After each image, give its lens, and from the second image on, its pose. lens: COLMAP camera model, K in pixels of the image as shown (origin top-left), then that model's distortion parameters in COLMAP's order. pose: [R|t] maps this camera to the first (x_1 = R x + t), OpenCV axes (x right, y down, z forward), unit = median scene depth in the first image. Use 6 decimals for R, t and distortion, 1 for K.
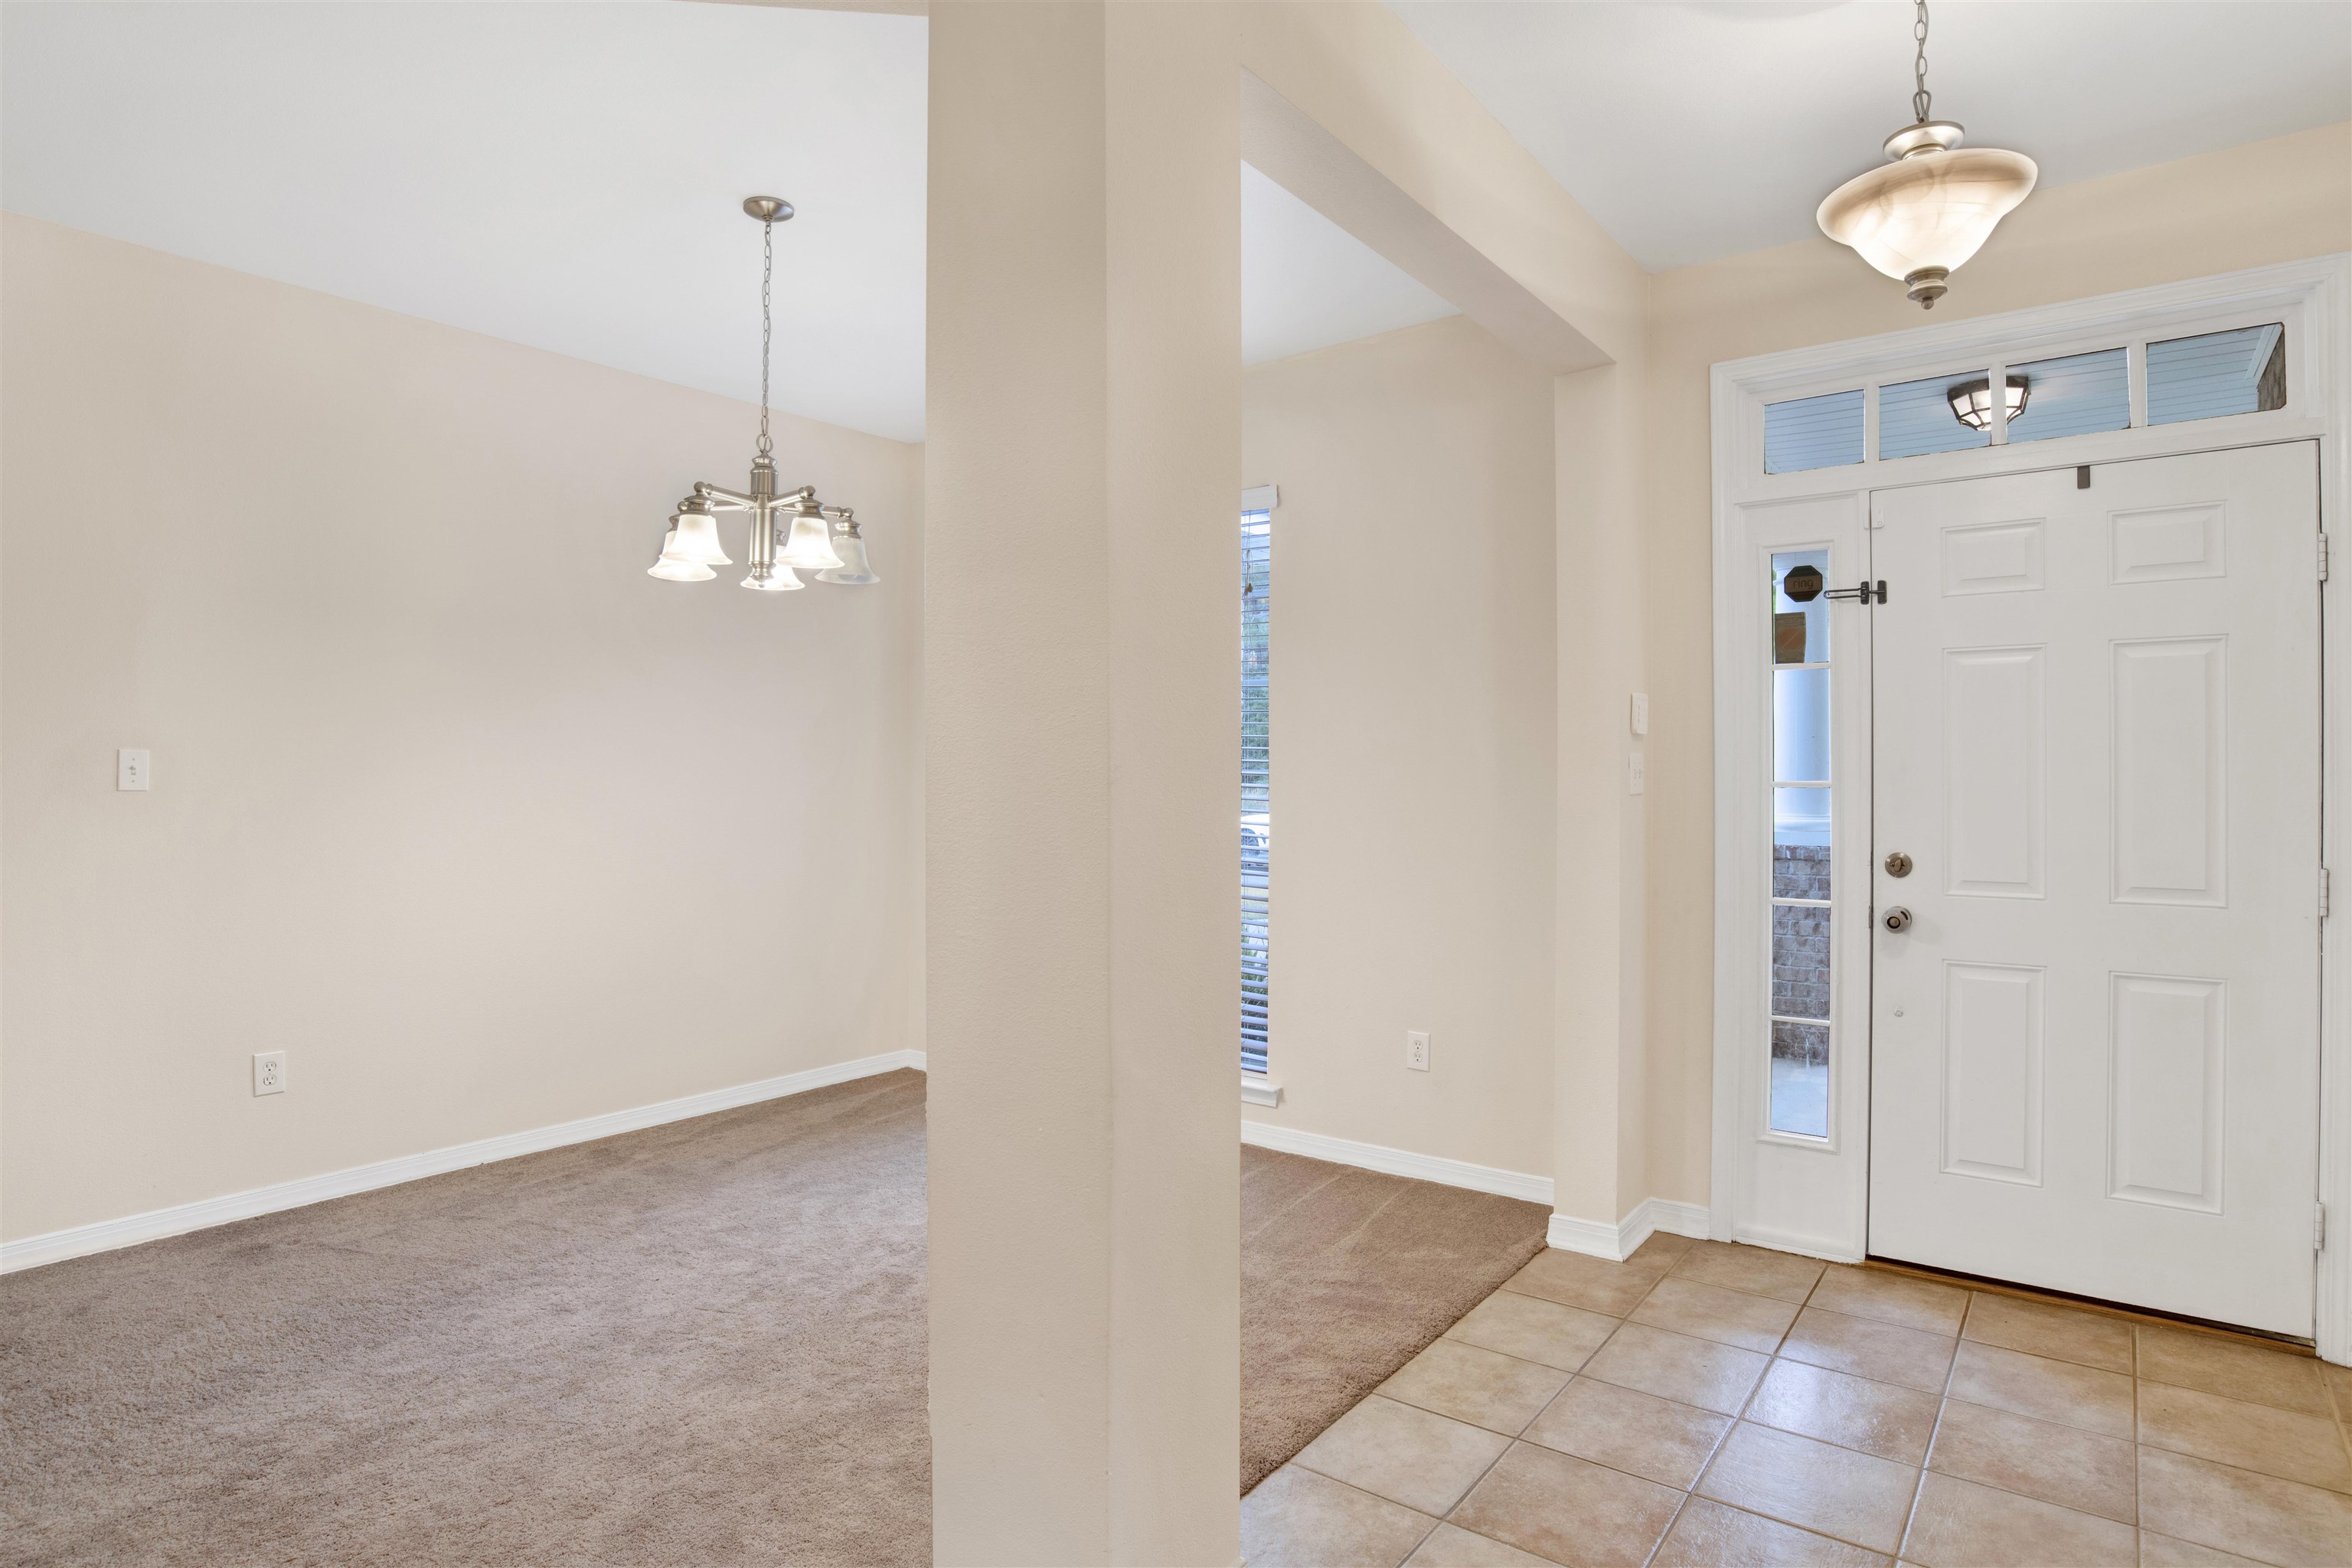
lens RADIAL K [[1262.7, 0, 1184.5], [0, 1262.7, 774.9], [0, 0, 1]] dist [-0.046656, 0.011517]
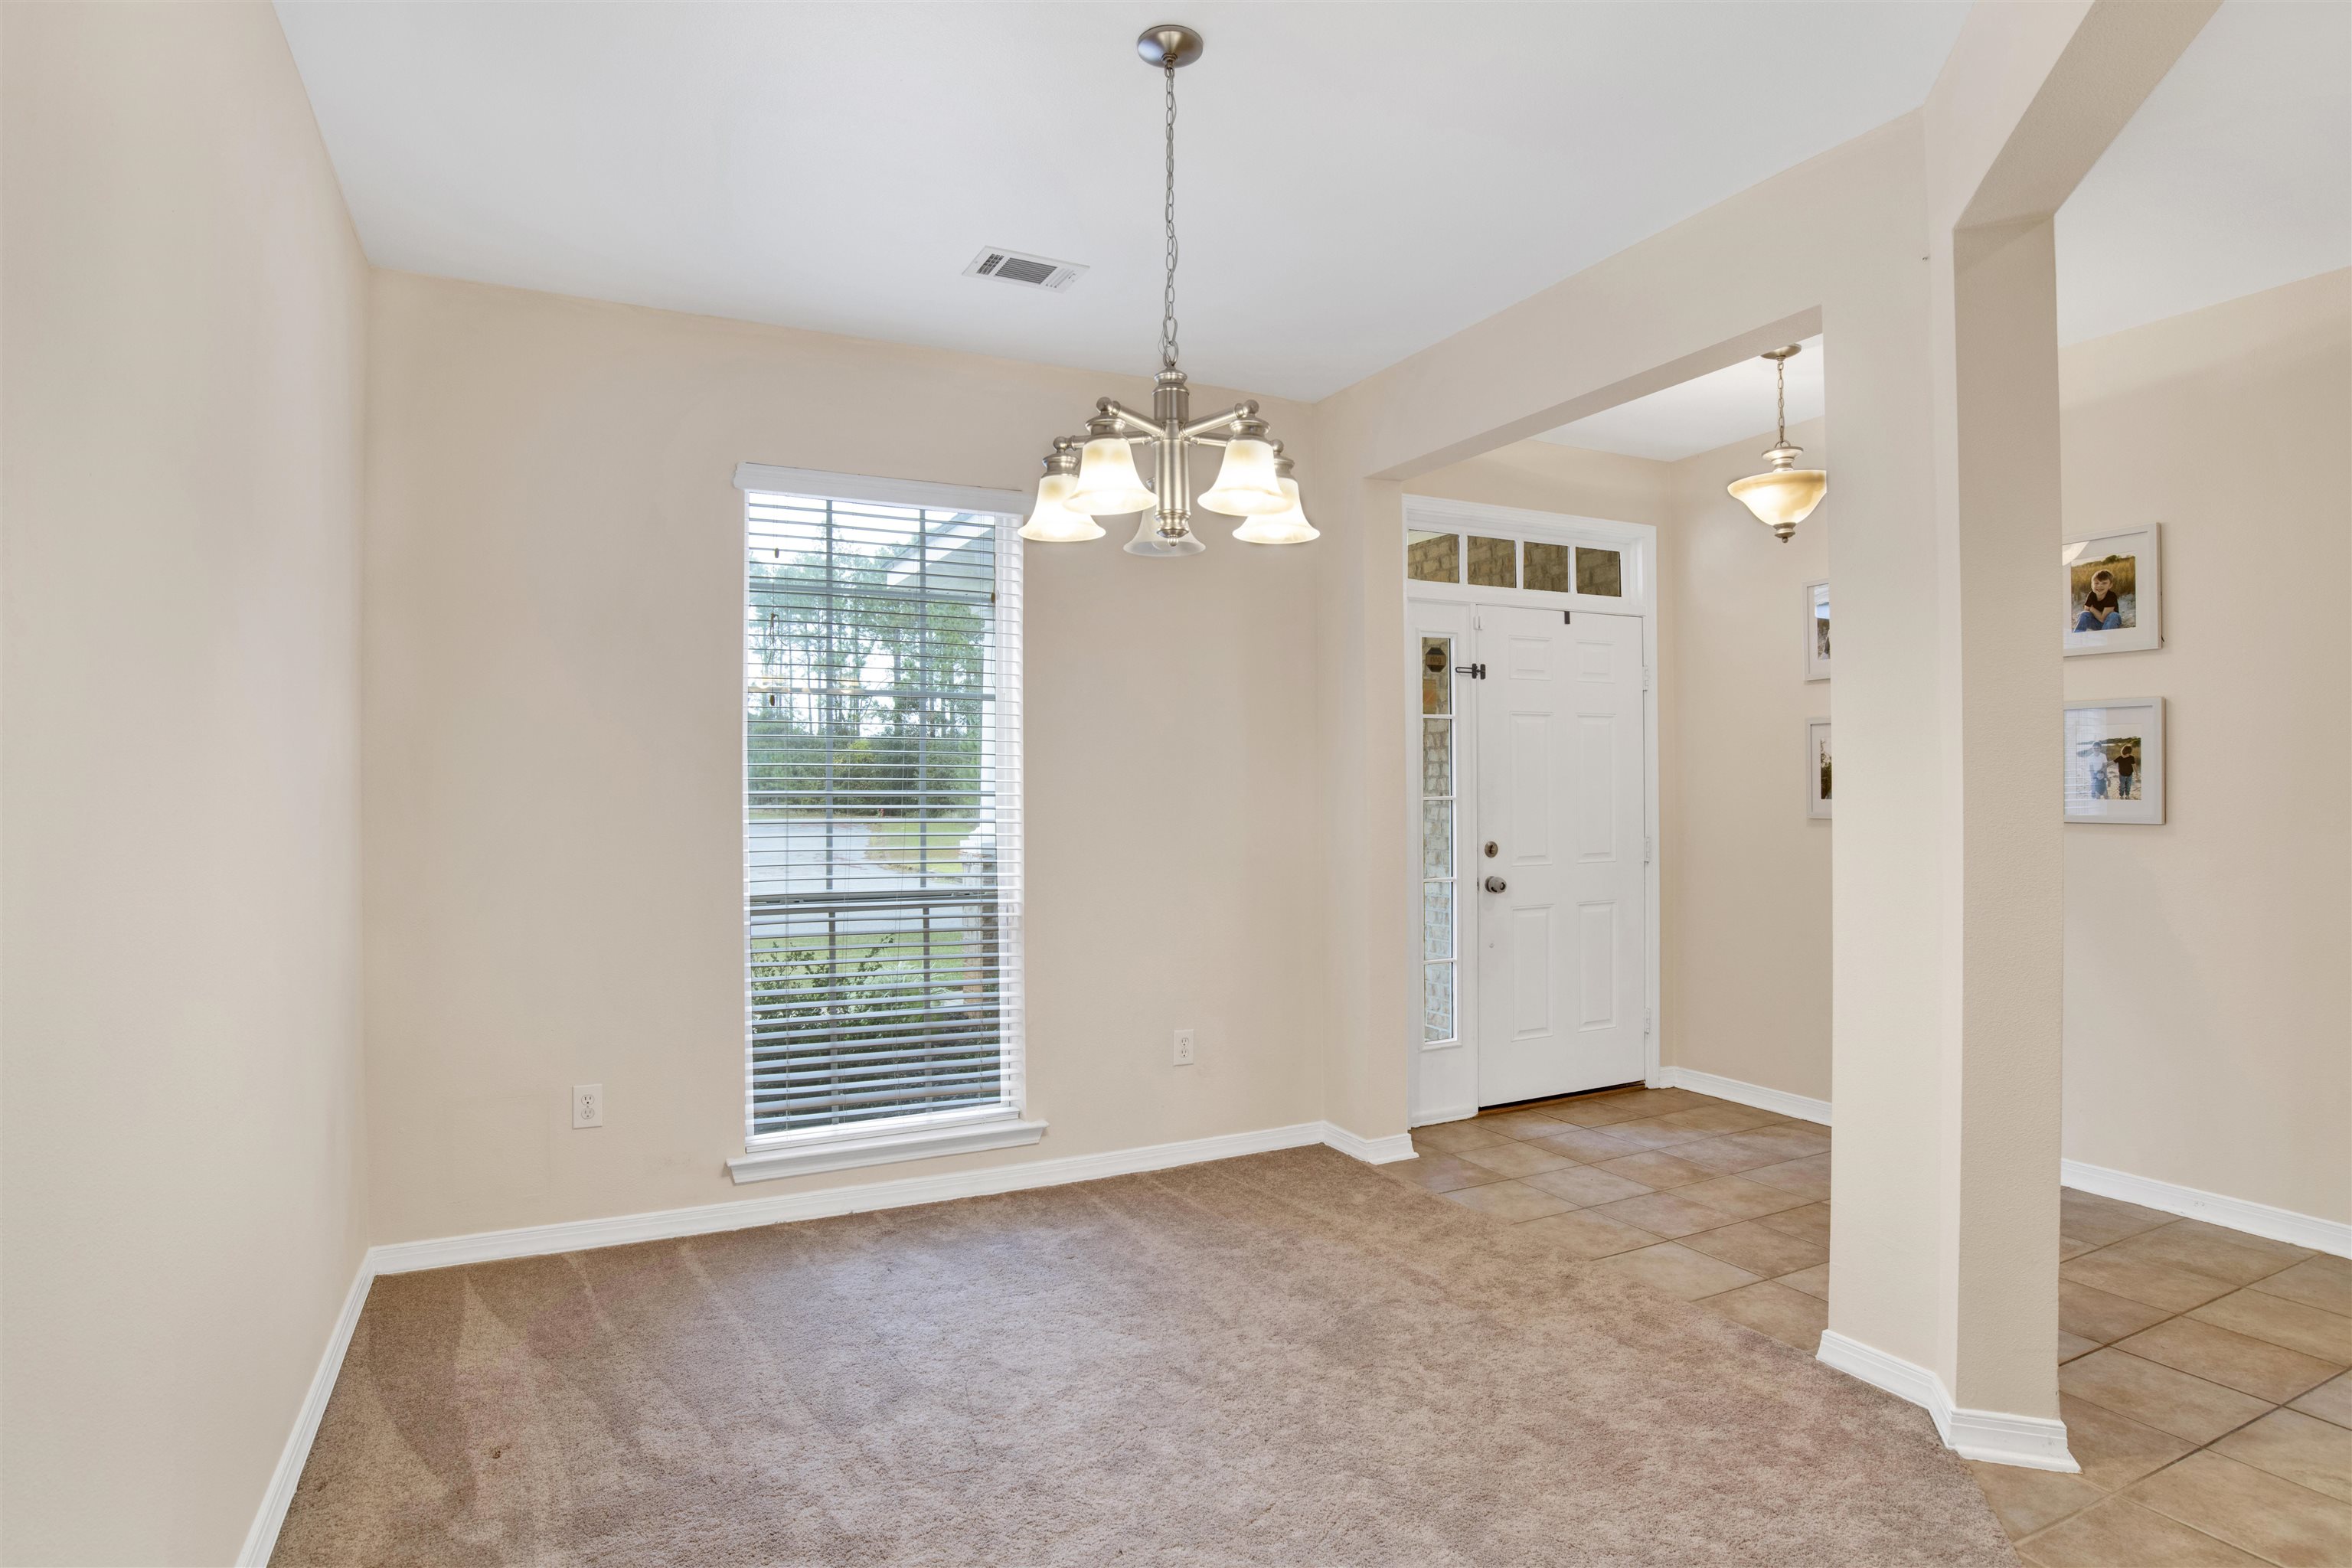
lens RADIAL K [[1262.7, 0, 1186.2], [0, 1262.7, 773.3], [0, 0, 1]] dist [-0.046656, 0.011517]
pose [[0.445217, 0.003360, 0.895416, -1.014793], [0.008433, 0.999933, -0.007946, -0.012399], [-0.895383, 0.011089, 0.445159, 0.651250]]
